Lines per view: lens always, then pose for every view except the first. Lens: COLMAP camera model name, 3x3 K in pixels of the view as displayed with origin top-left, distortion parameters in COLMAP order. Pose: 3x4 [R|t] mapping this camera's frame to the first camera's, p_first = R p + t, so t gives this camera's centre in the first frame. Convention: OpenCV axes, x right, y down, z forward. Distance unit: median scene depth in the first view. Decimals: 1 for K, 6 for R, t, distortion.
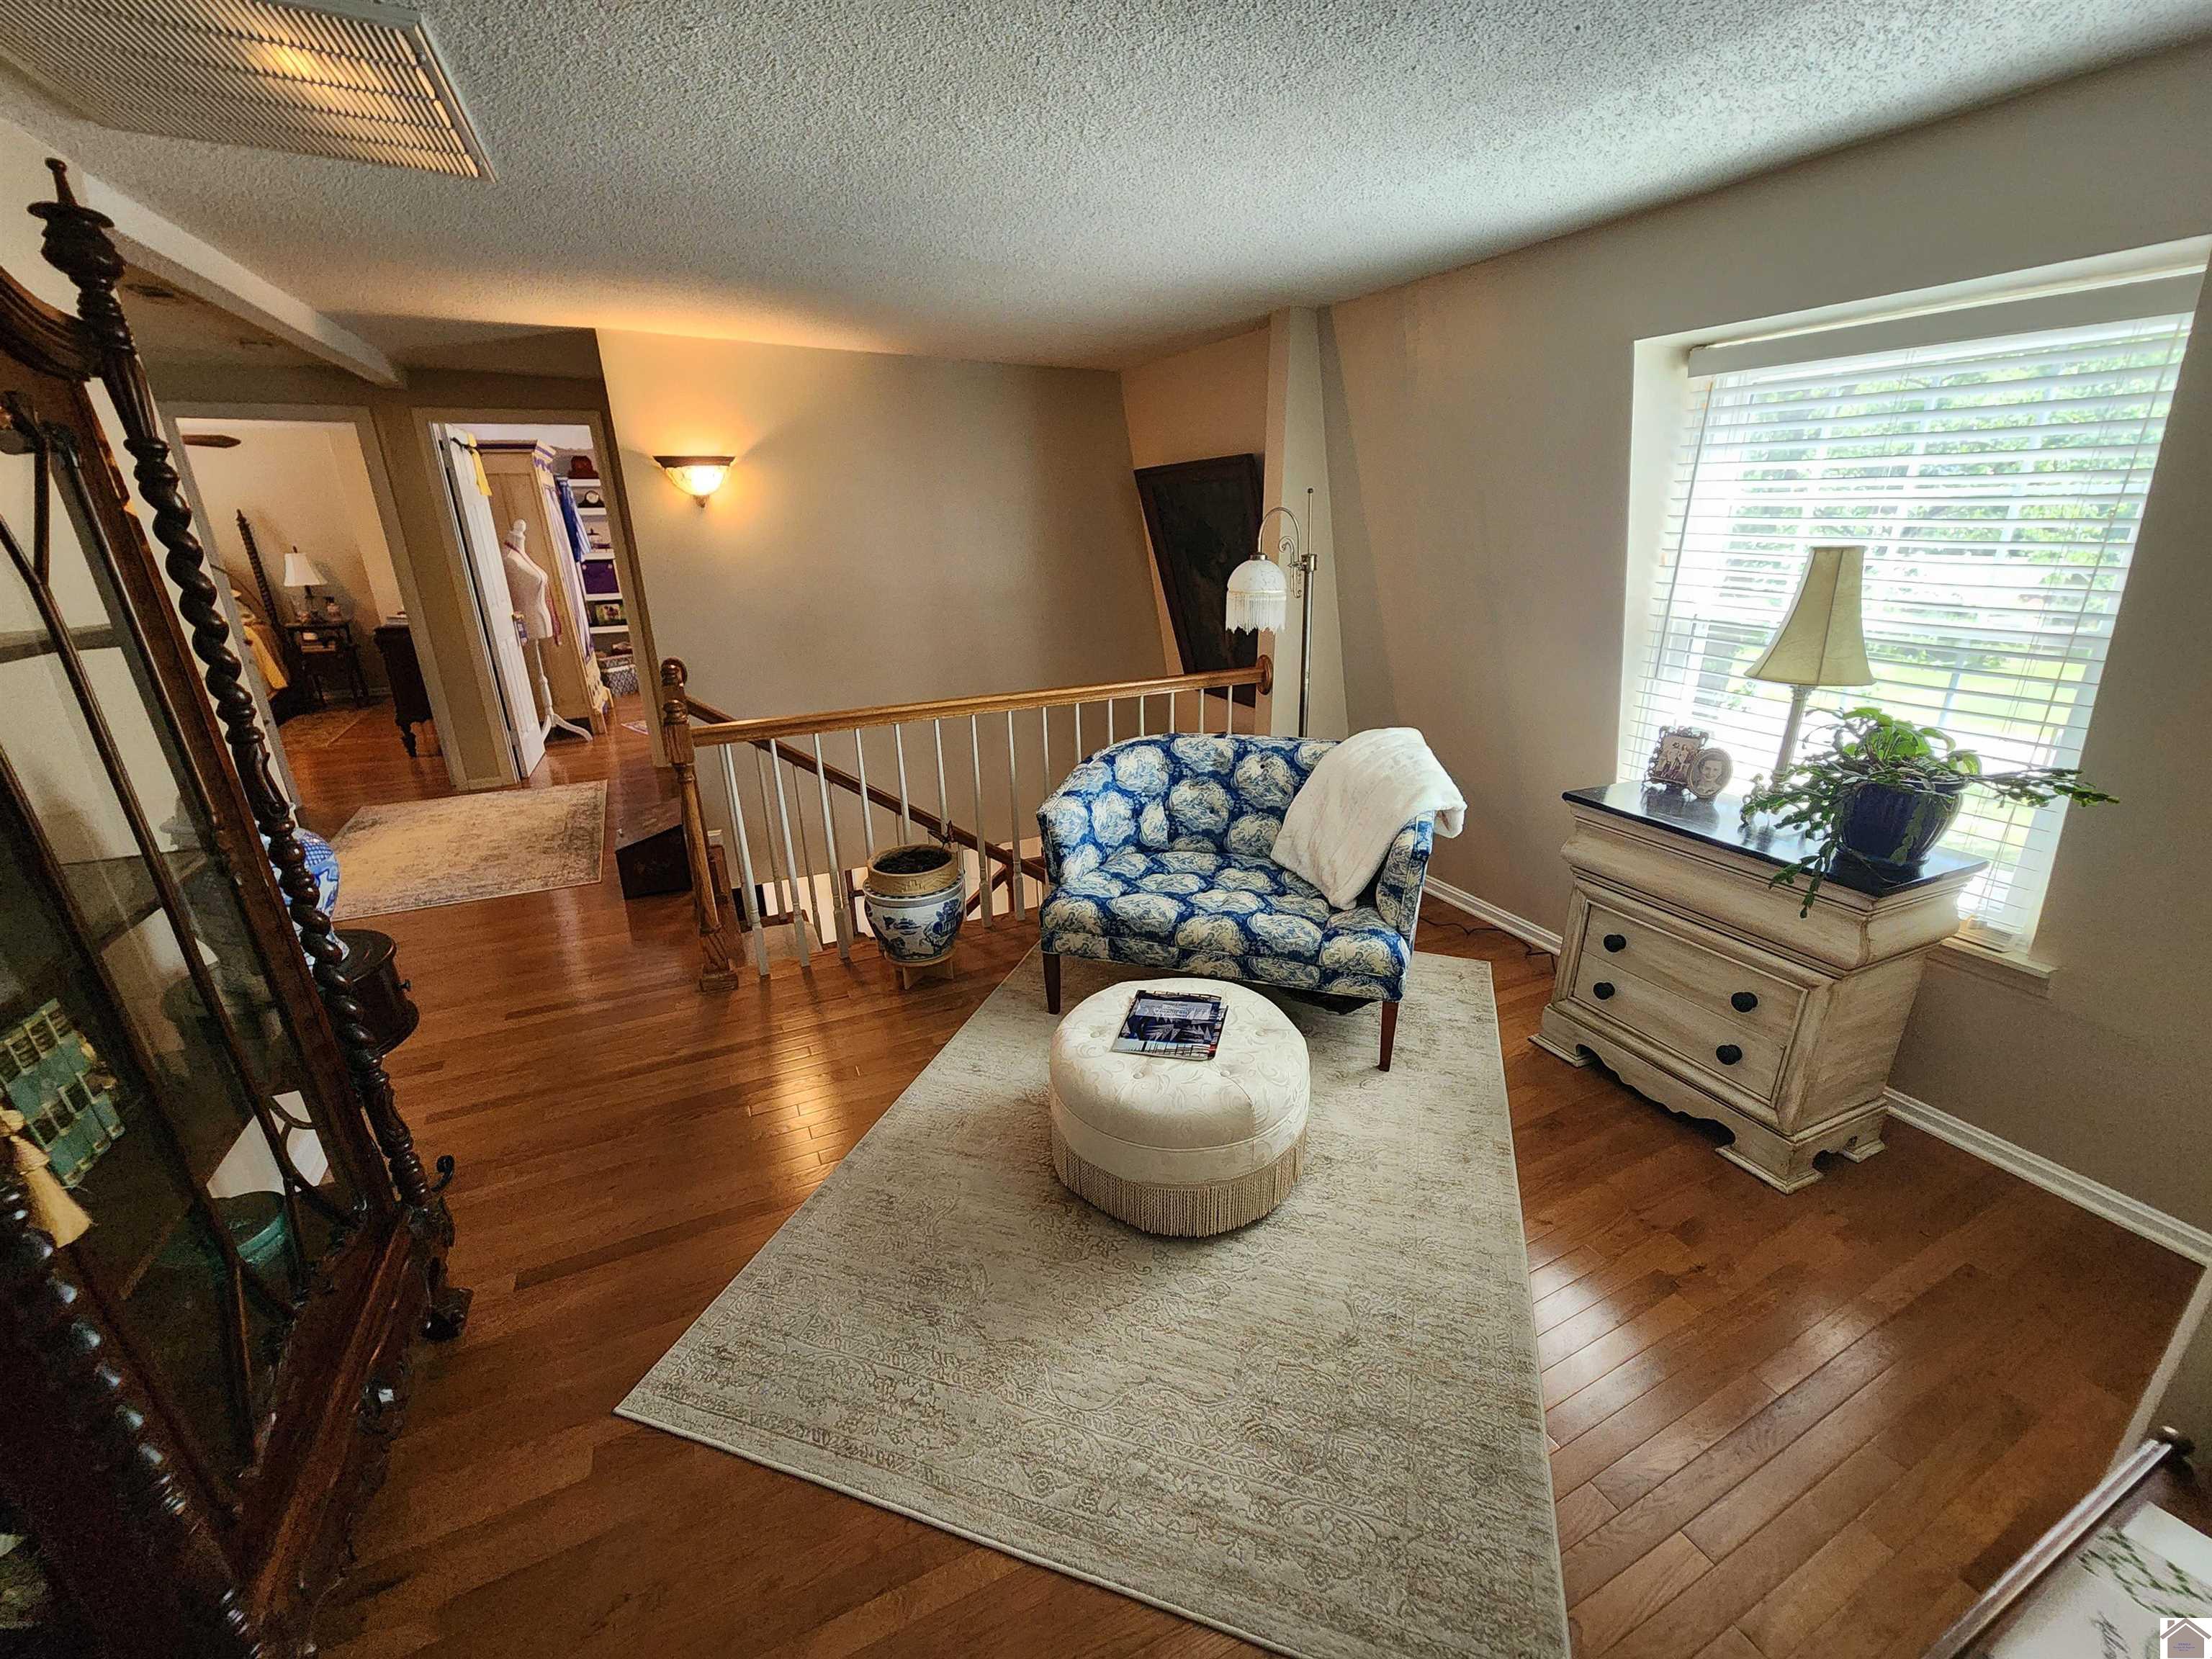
lens RADIAL K [[915.4, 0, 1110.9], [0, 915.4, 831.4], [0, 0, 1]] dist [-0.001412, -0.000300]
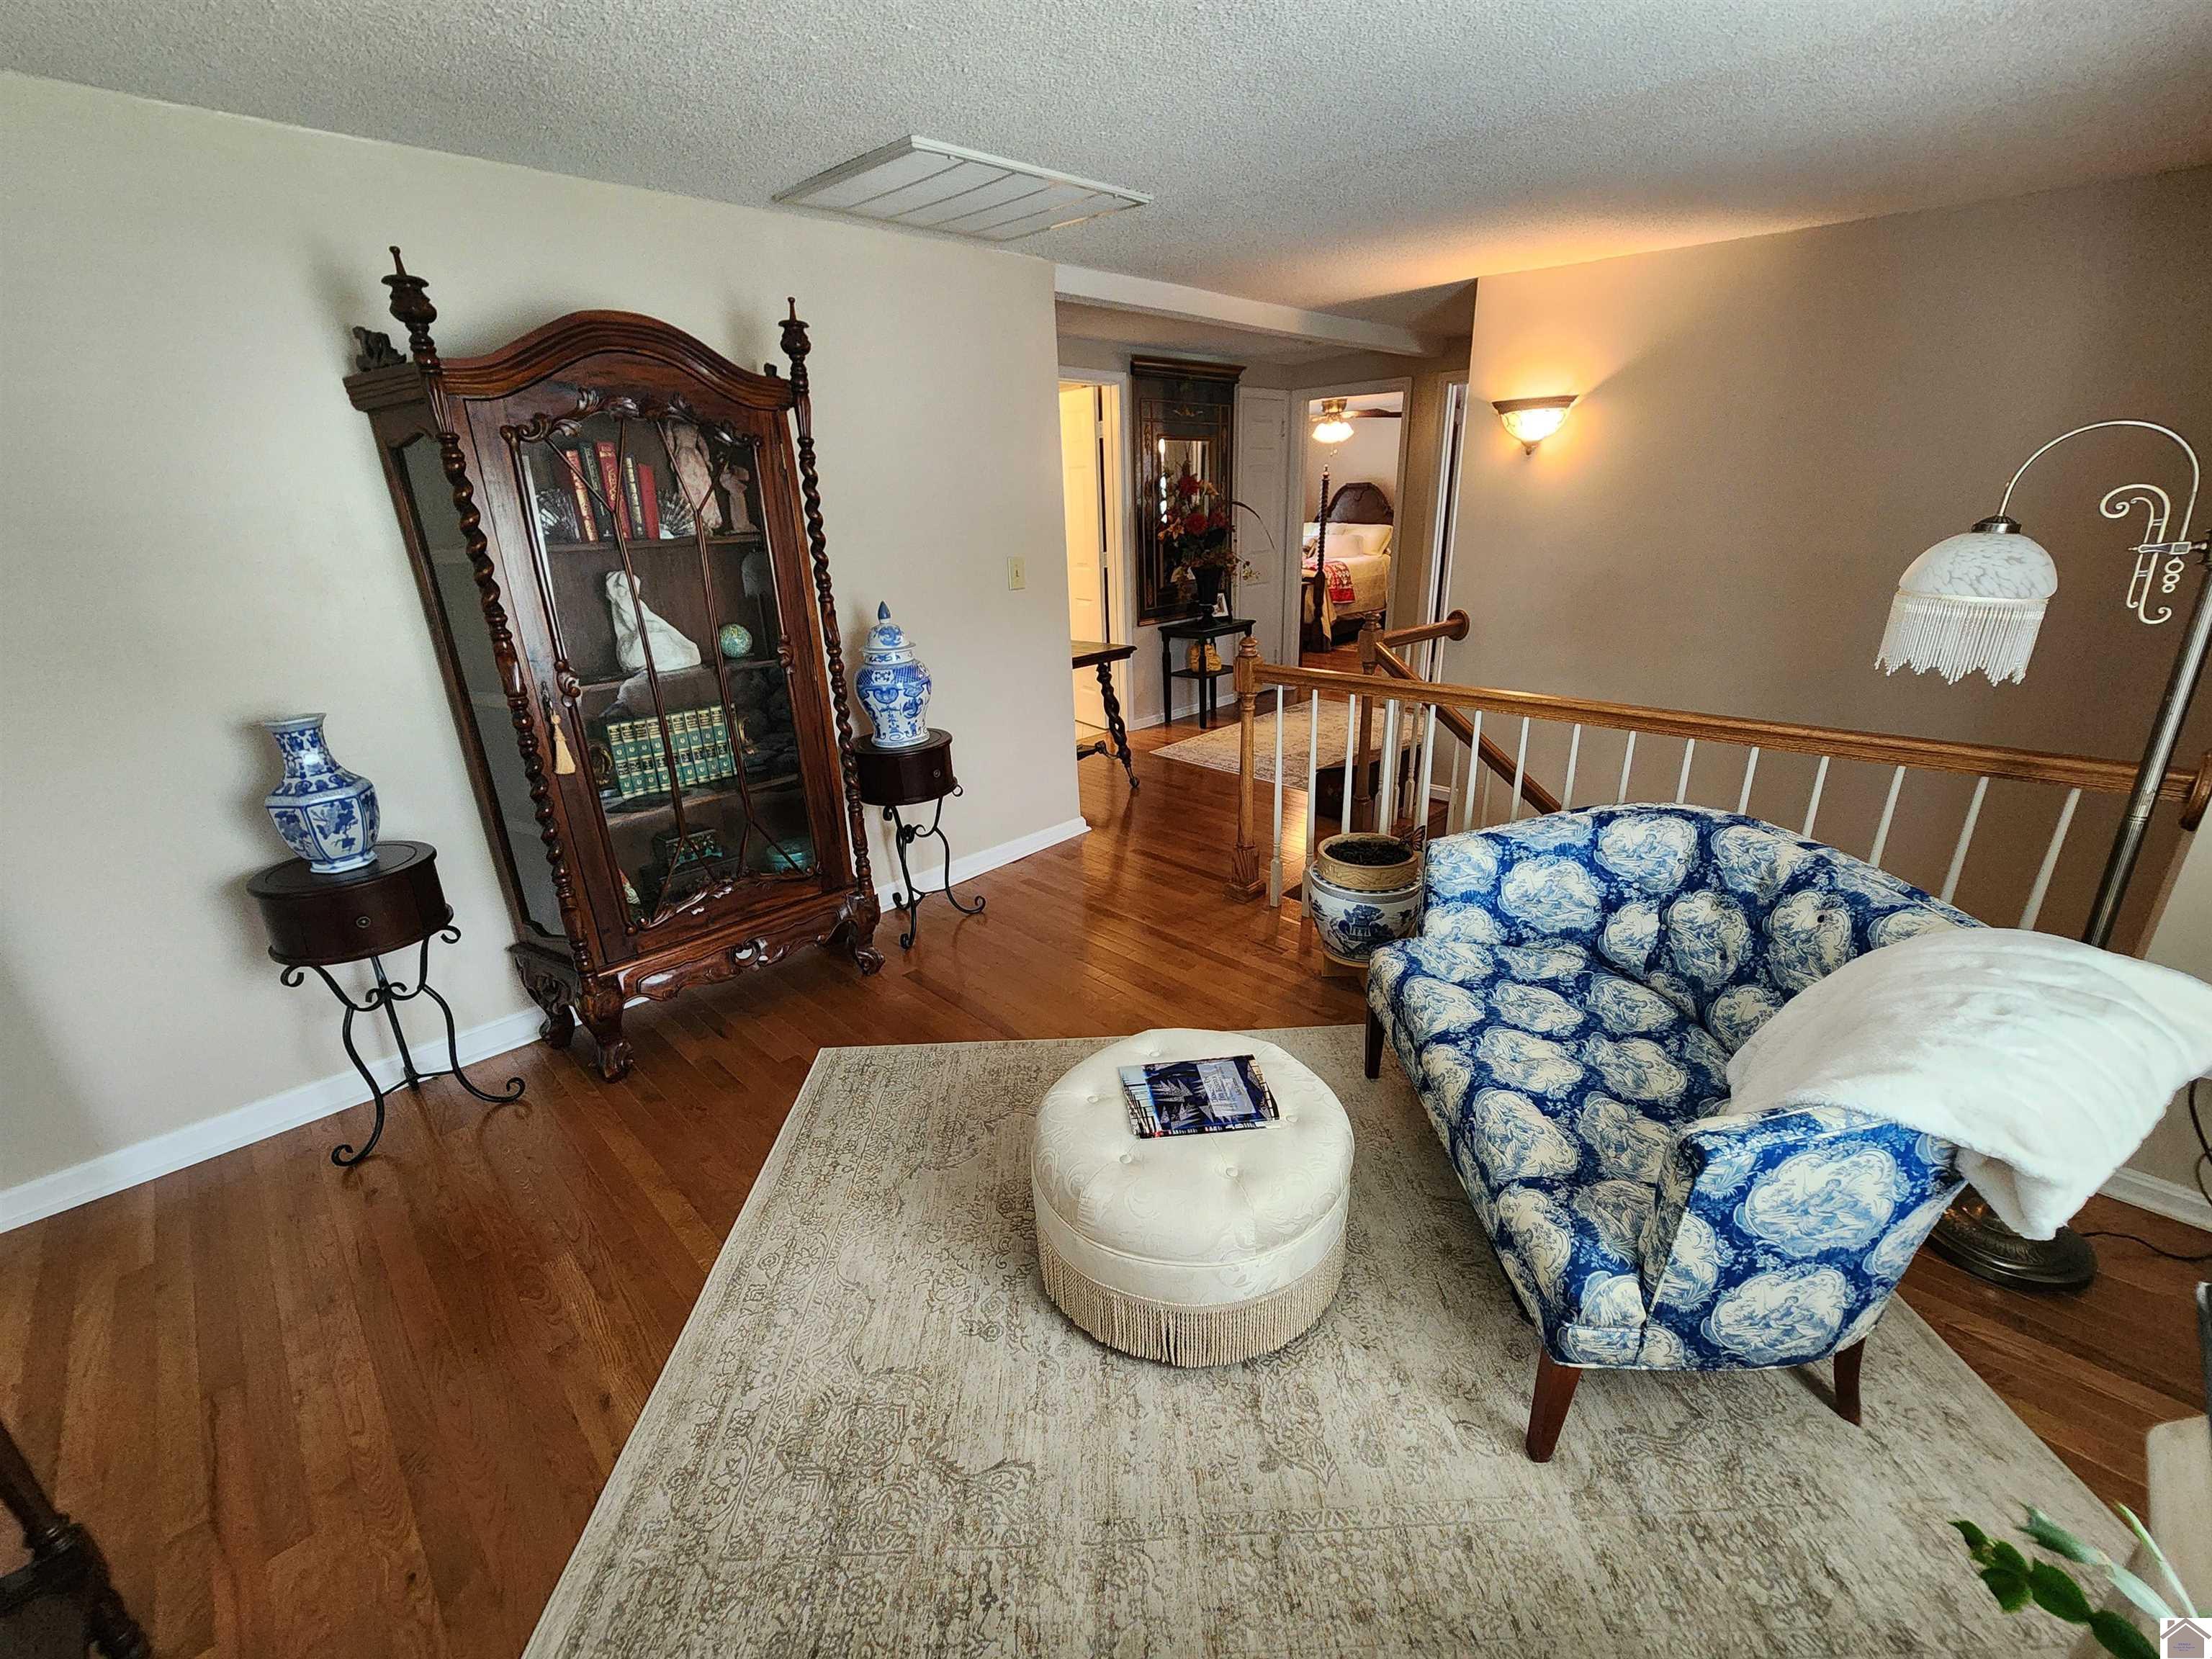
lens RADIAL K [[915.4, 0, 1110.9], [0, 915.4, 831.4], [0, 0, 1]] dist [-0.001412, -0.000300]
pose [[0.338018, 0.330033, -0.881375, 0.488734], [-0.285136, 0.928395, 0.238286, -0.129301], [0.896907, 0.170767, 0.407918, 0.399652]]
